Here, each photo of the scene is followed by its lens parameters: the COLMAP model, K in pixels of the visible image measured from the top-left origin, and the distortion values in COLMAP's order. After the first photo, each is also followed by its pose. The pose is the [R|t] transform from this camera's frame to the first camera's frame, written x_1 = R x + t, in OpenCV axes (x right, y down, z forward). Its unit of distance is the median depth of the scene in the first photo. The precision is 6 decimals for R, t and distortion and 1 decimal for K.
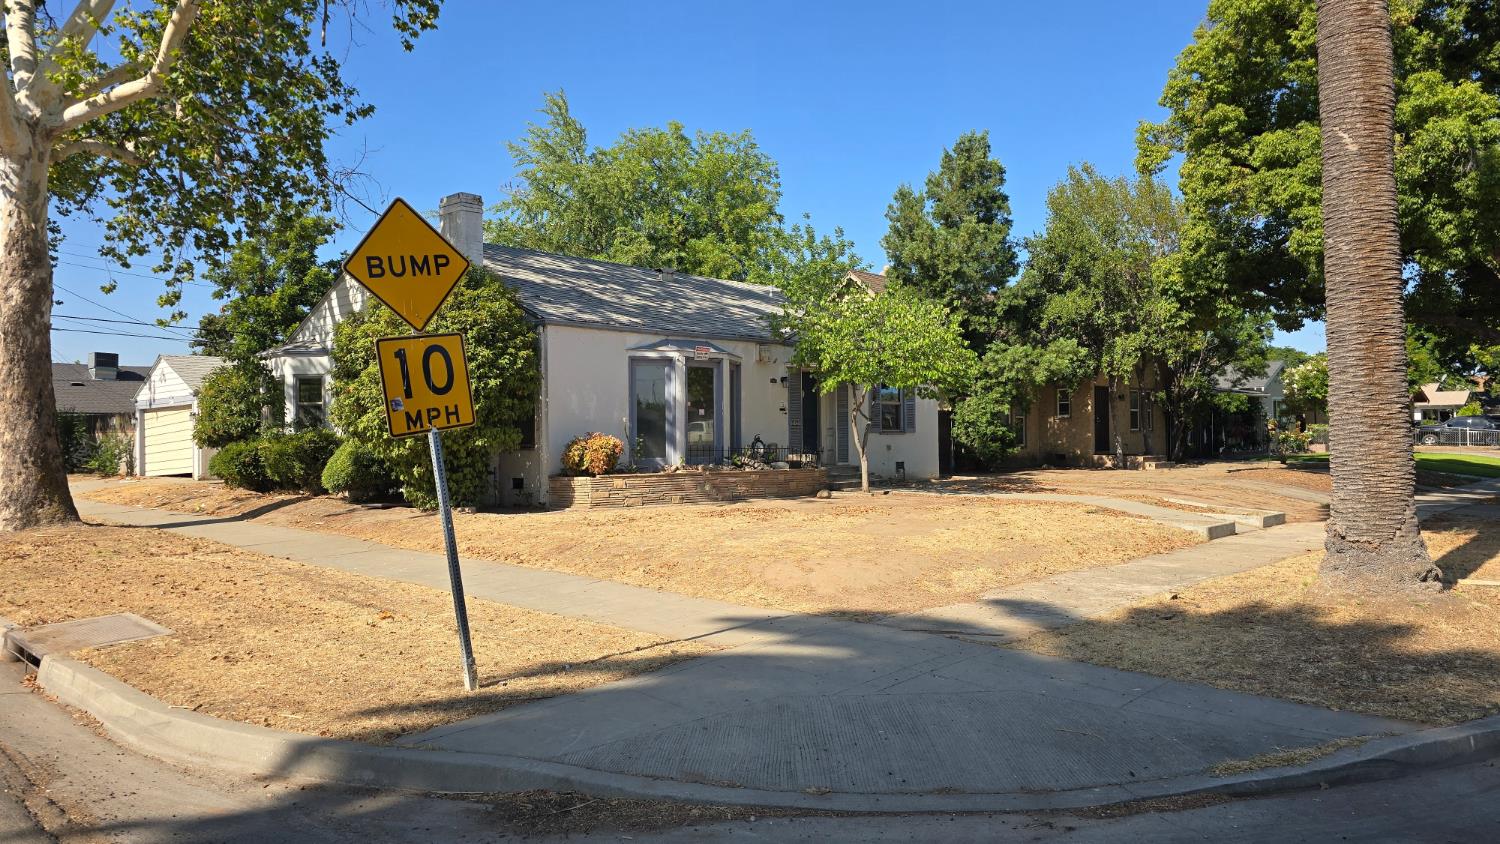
lens RADIAL K [[1034.3, 0, 750.5], [0, 1034.3, 426.8], [0, 0, 1]] dist [0.007280, -0.000539]
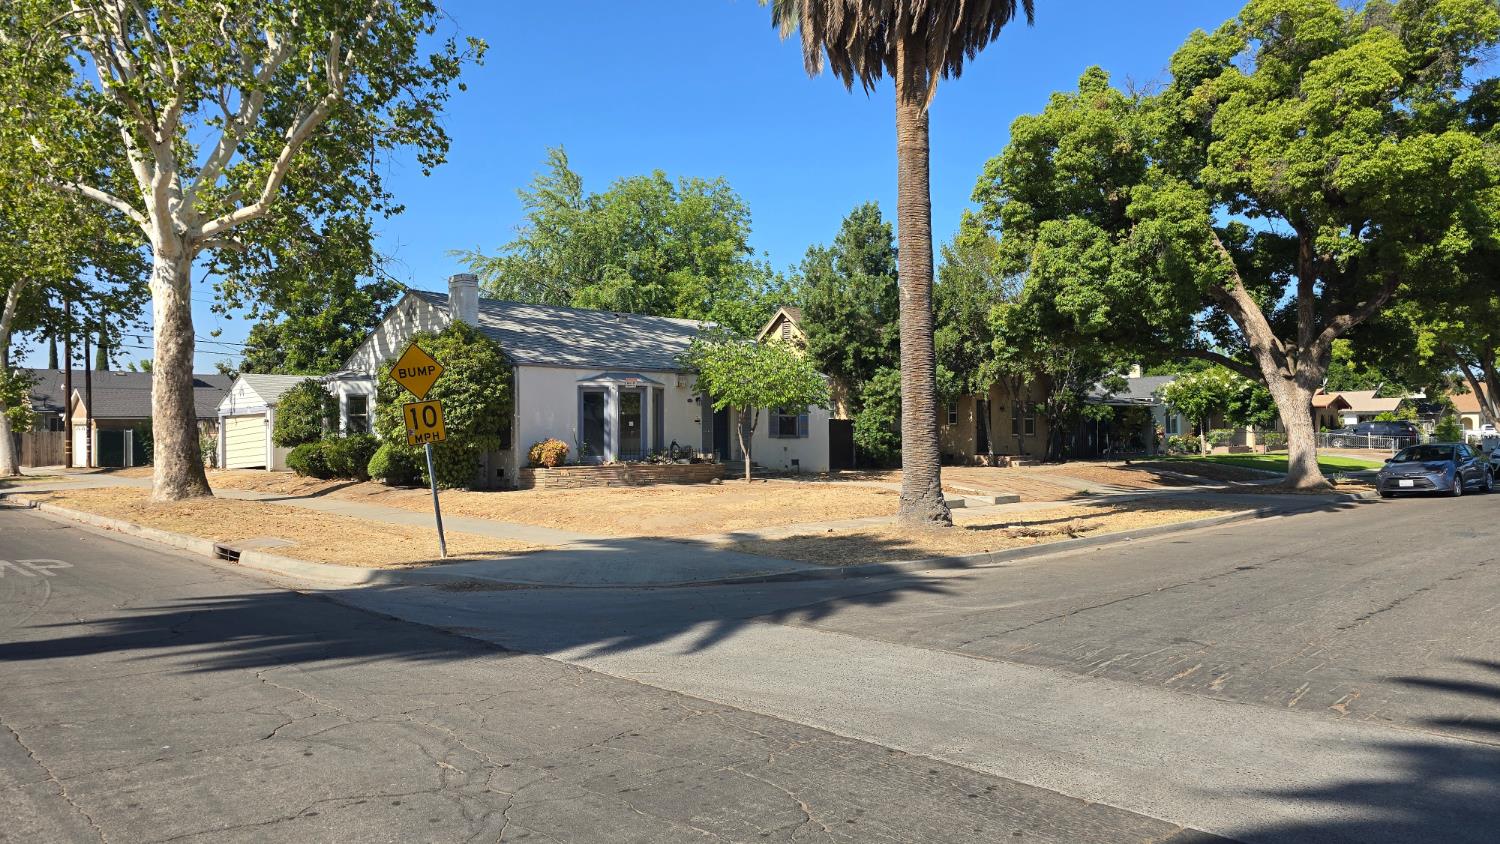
lens RADIAL K [[1034.3, 0, 750.5], [0, 1034.3, 426.8], [0, 0, 1]] dist [0.007280, -0.000539]
pose [[0.999630, 0.003508, -0.026990, 0.144499], [-0.003474, 0.999993, 0.001299, -0.011665], [0.026995, -0.001205, 0.999635, -0.390175]]
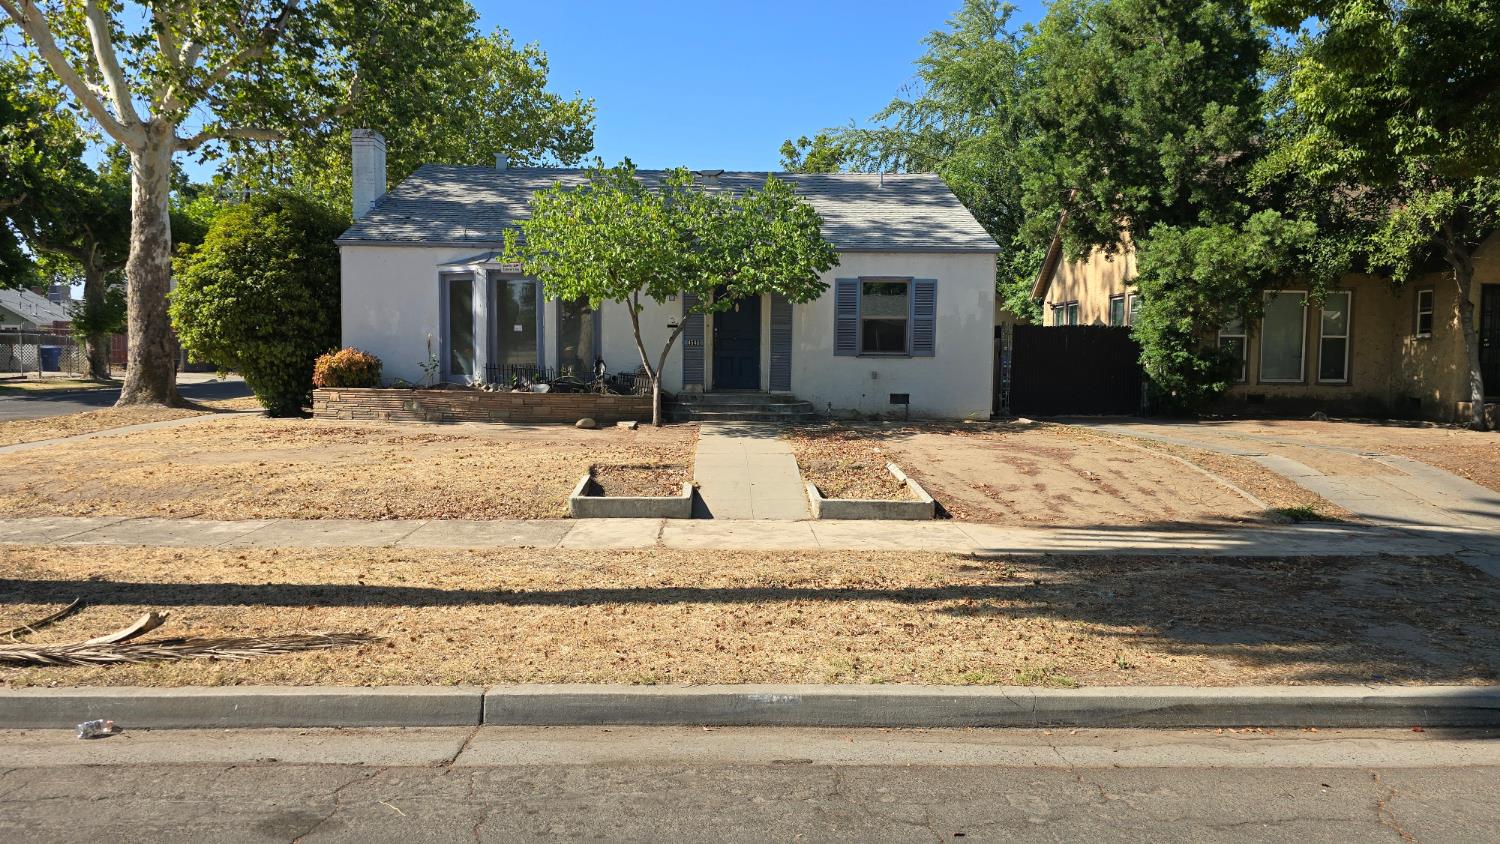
lens RADIAL K [[1030.5, 0, 750.0], [0, 1030.5, 422.0], [0, 0, 1]] dist [0.000629, -0.000437]
pose [[0.692471, 0.068840, -0.718153, 0.722740], [-0.011813, 0.996386, 0.084119, -0.009504], [0.721349, -0.049767, 0.690782, 0.461604]]
